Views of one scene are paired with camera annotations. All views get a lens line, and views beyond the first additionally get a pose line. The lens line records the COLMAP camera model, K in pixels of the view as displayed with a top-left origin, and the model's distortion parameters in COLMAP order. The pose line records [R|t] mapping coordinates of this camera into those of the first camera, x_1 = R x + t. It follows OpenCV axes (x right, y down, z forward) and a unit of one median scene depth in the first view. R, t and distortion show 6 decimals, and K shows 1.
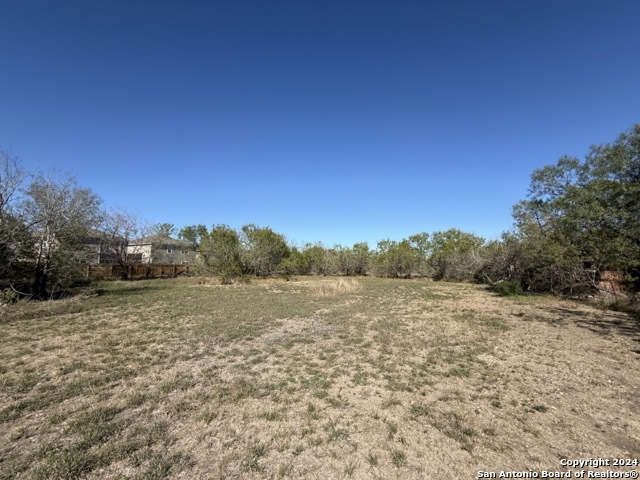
lens RADIAL K [[254.7, 0, 323.9], [0, 254.7, 239.1], [0, 0, 1]] dist [-0.002831, -0.000377]
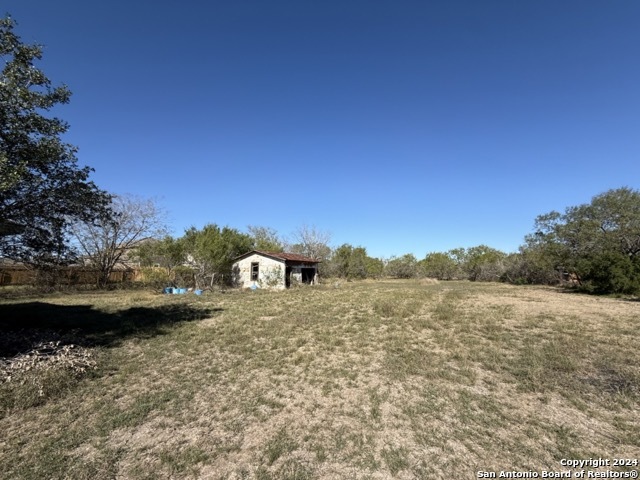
lens RADIAL K [[254.7, 0, 318.3], [0, 254.7, 239.6], [0, 0, 1]] dist [-0.002831, -0.000377]
pose [[0.997979, -0.005493, -0.063311, -0.328420], [0.004102, 0.999748, -0.022080, -0.045687], [0.063416, 0.021776, 0.997750, -0.490974]]
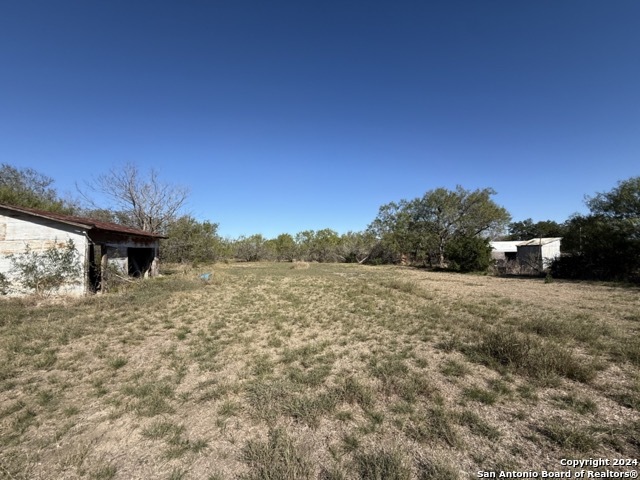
lens RADIAL K [[254.7, 0, 324.9], [0, 254.7, 241.0], [0, 0, 1]] dist [-0.002831, -0.000377]
pose [[0.817796, 0.025722, 0.574933, -0.398007], [-0.055912, 0.997826, 0.034889, -0.020090], [-0.572786, -0.060677, 0.817456, -0.242711]]
